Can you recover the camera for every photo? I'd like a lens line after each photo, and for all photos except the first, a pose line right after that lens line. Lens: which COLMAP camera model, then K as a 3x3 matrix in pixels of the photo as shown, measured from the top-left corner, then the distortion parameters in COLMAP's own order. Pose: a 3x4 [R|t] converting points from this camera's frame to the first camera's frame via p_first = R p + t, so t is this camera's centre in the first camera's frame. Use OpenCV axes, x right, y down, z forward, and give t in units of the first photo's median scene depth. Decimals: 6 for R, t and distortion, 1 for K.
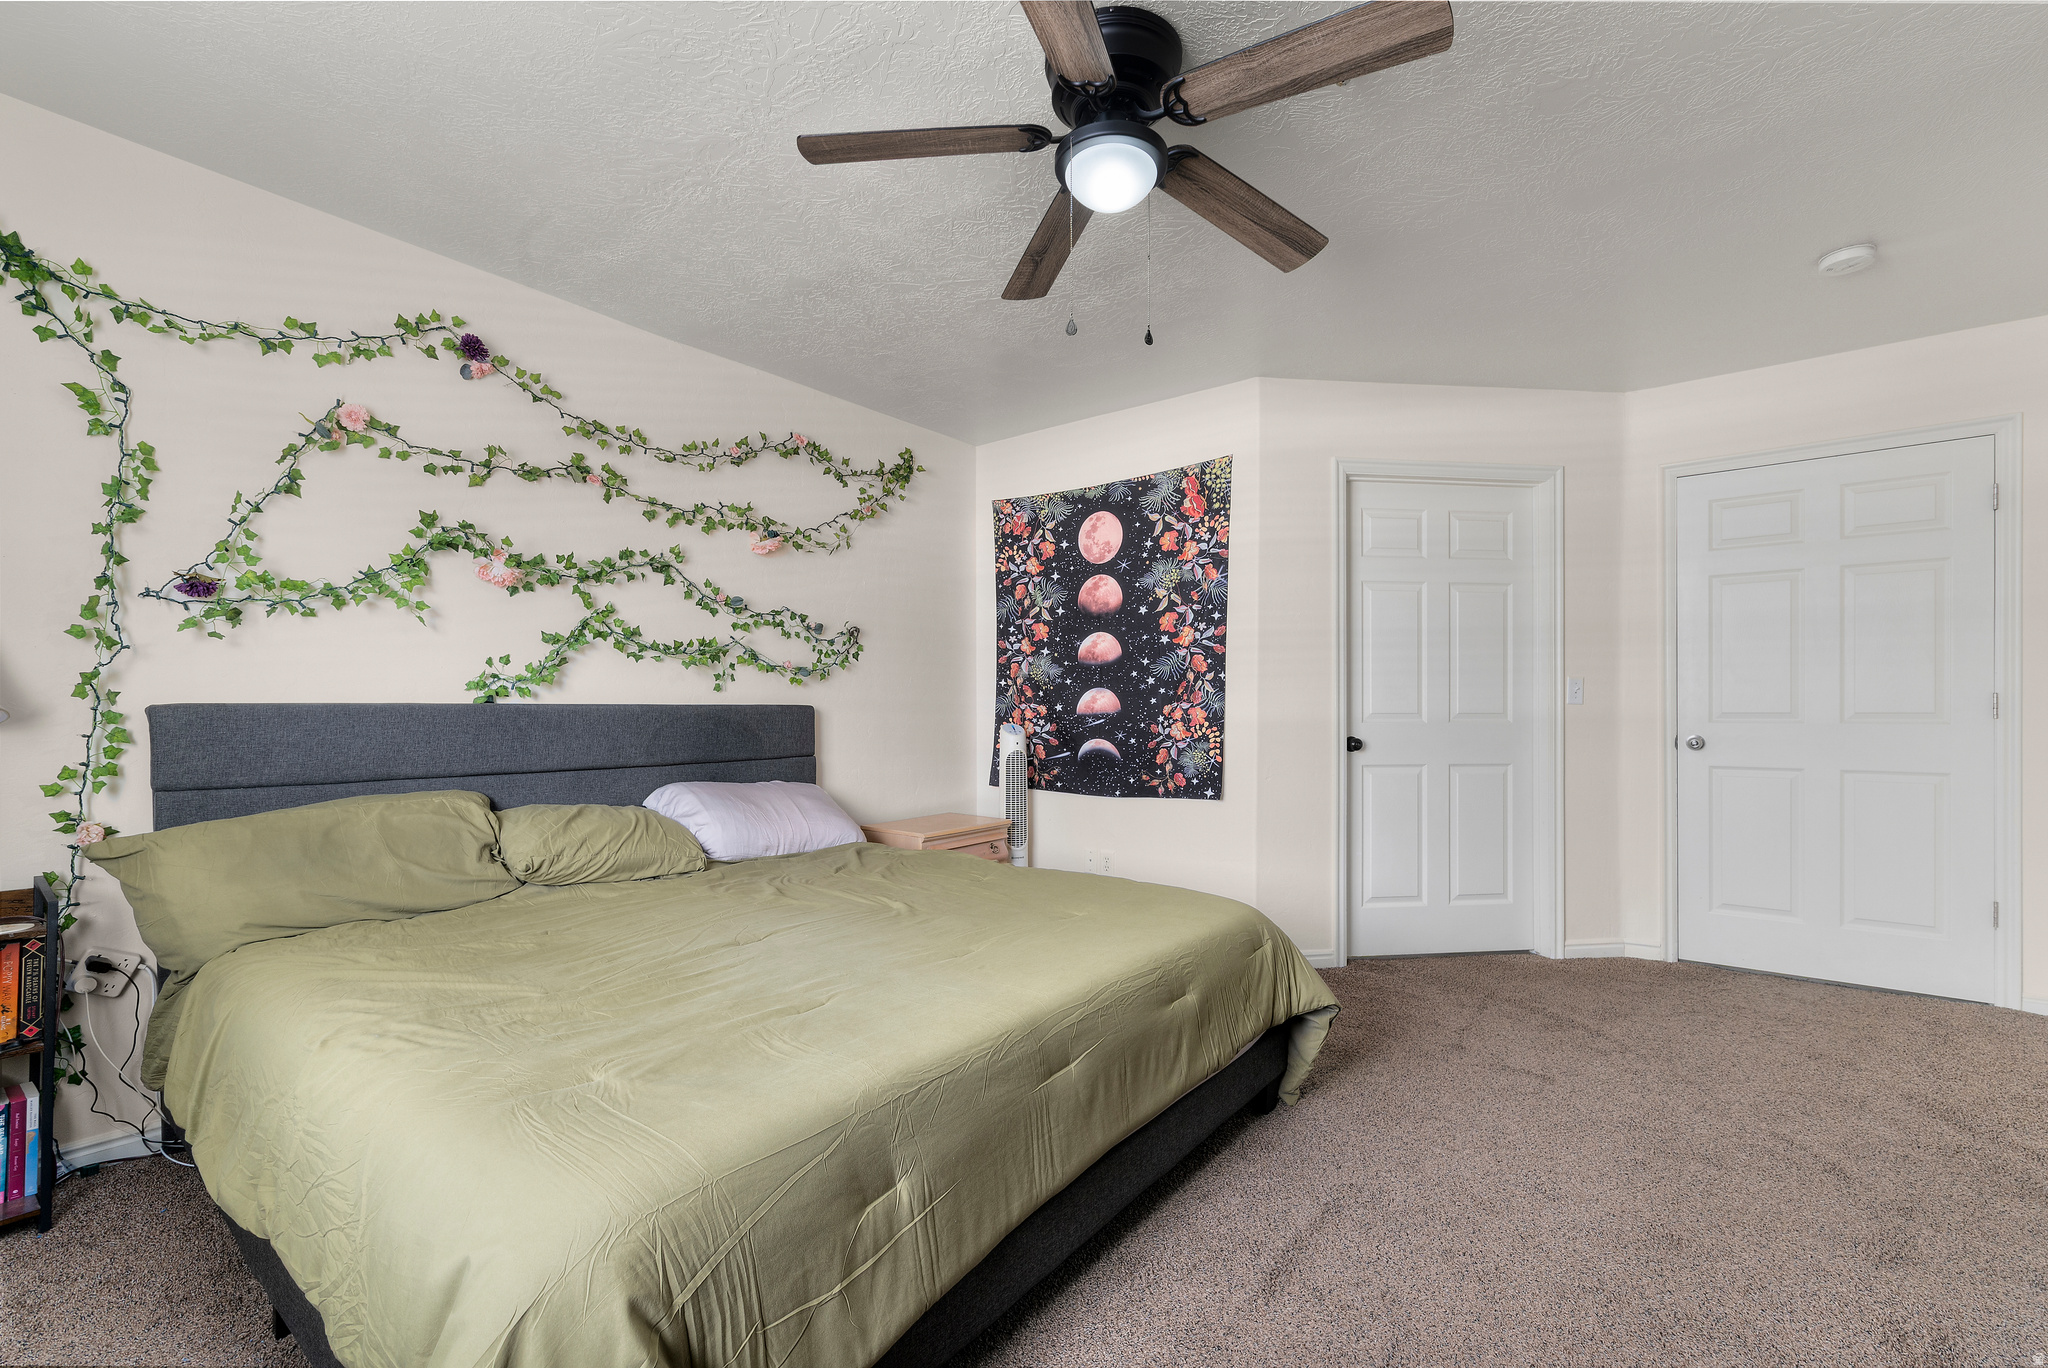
lens RADIAL K [[882.0, 0, 1026.3], [0, 882.0, 708.7], [0, 0, 1]] dist [-0.000172, -0.000119]
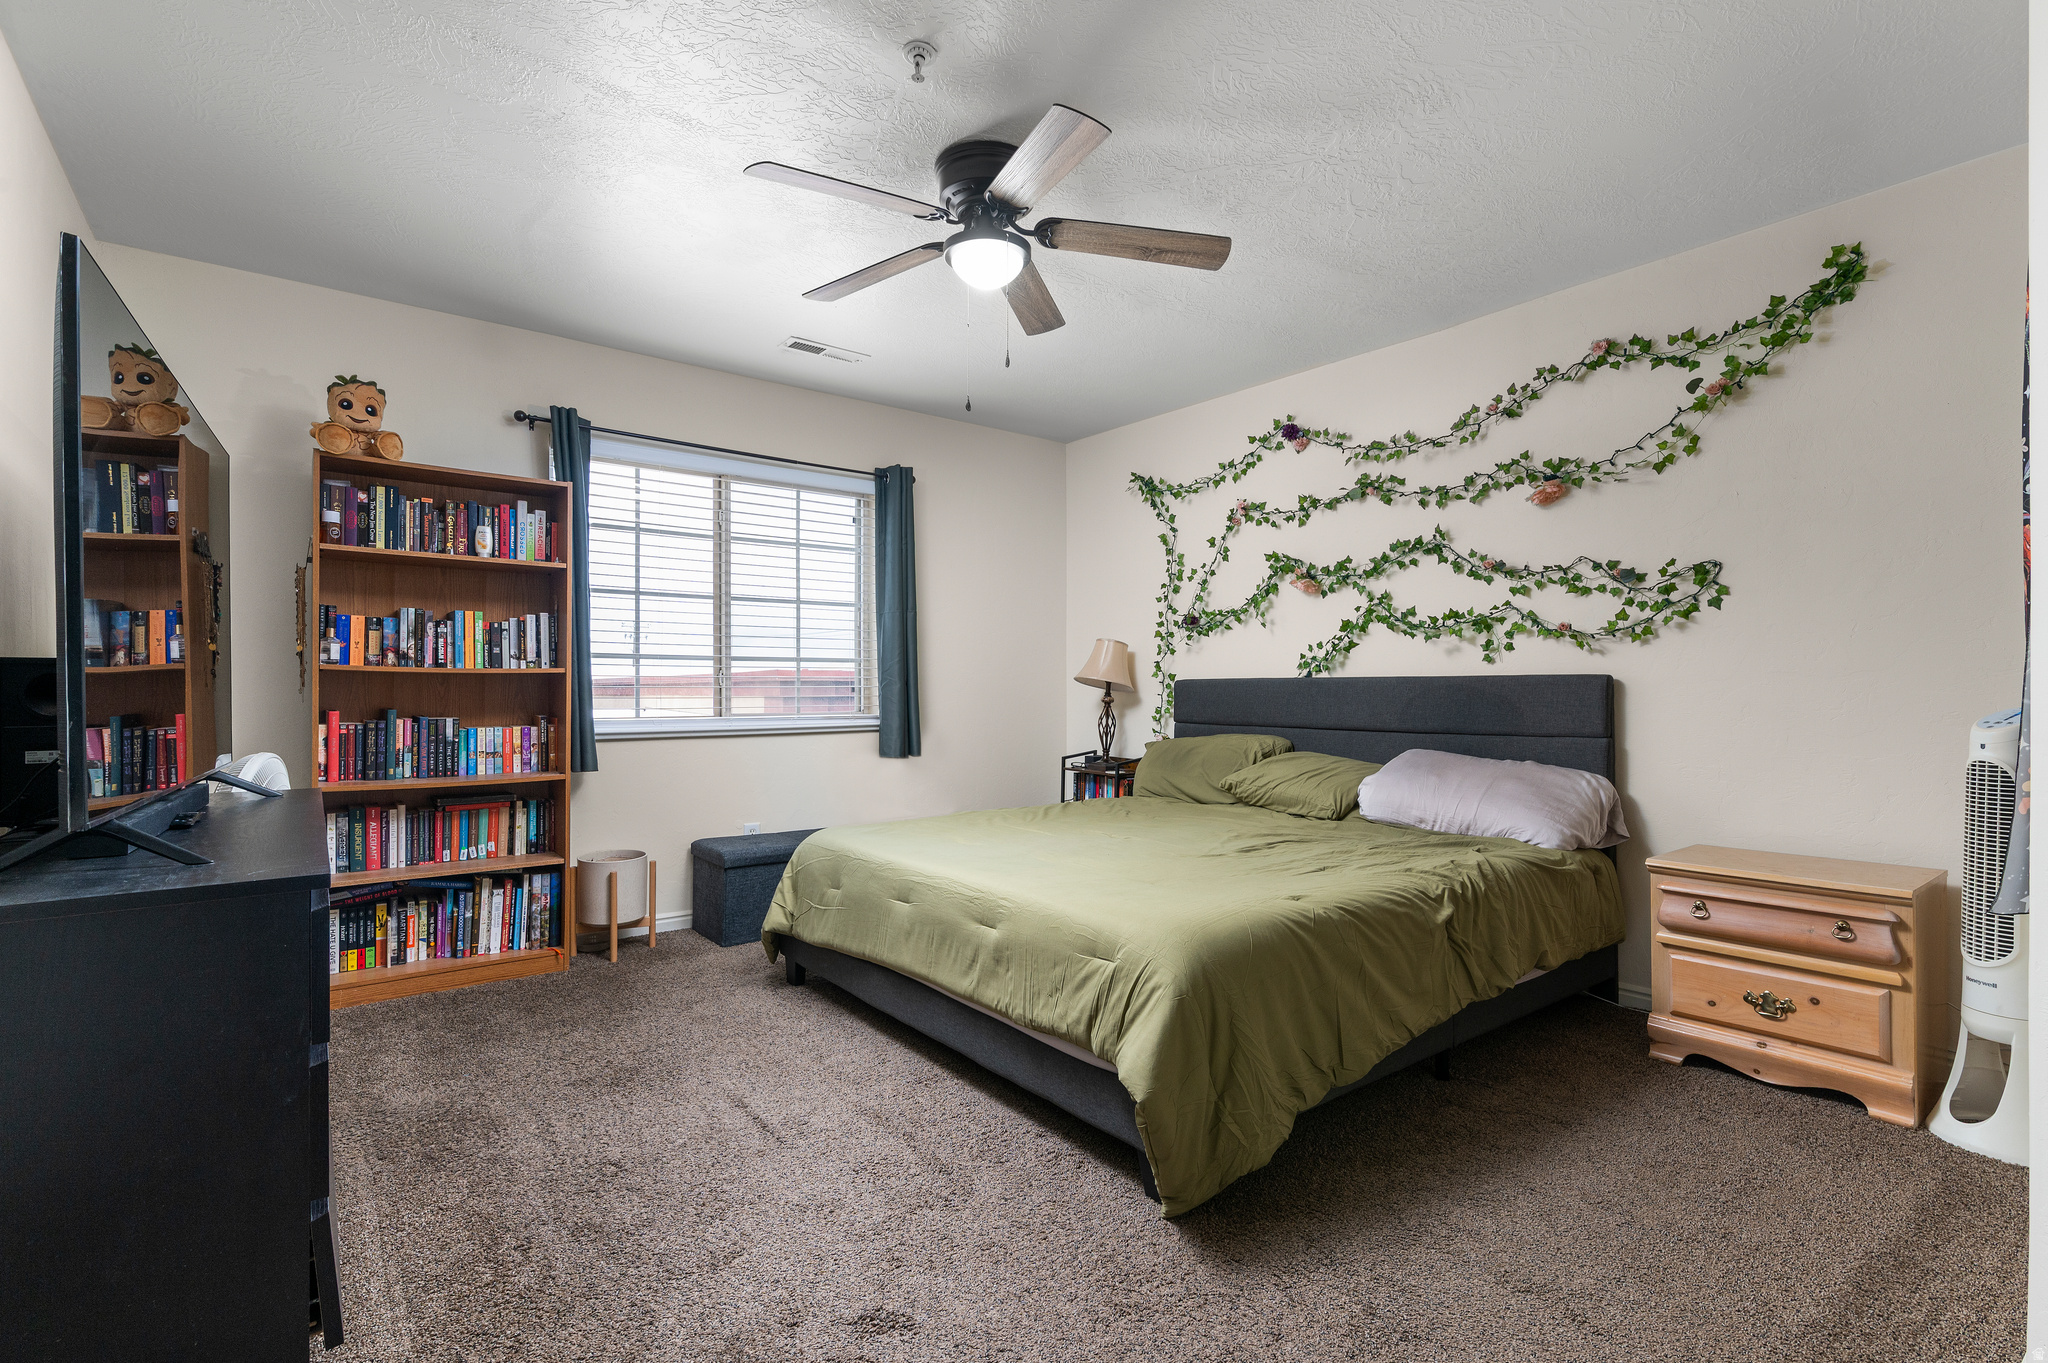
lens RADIAL K [[927.0, 0, 1041.4], [0, 927.0, 695.7], [0, 0, 1]] dist [0.001471, 0.000462]
pose [[-0.242719, 0.011074, -0.970034, 0.819033], [0.002739, 0.999939, 0.010730, 0.005374], [0.970093, -0.000053, -0.242734, 0.832132]]
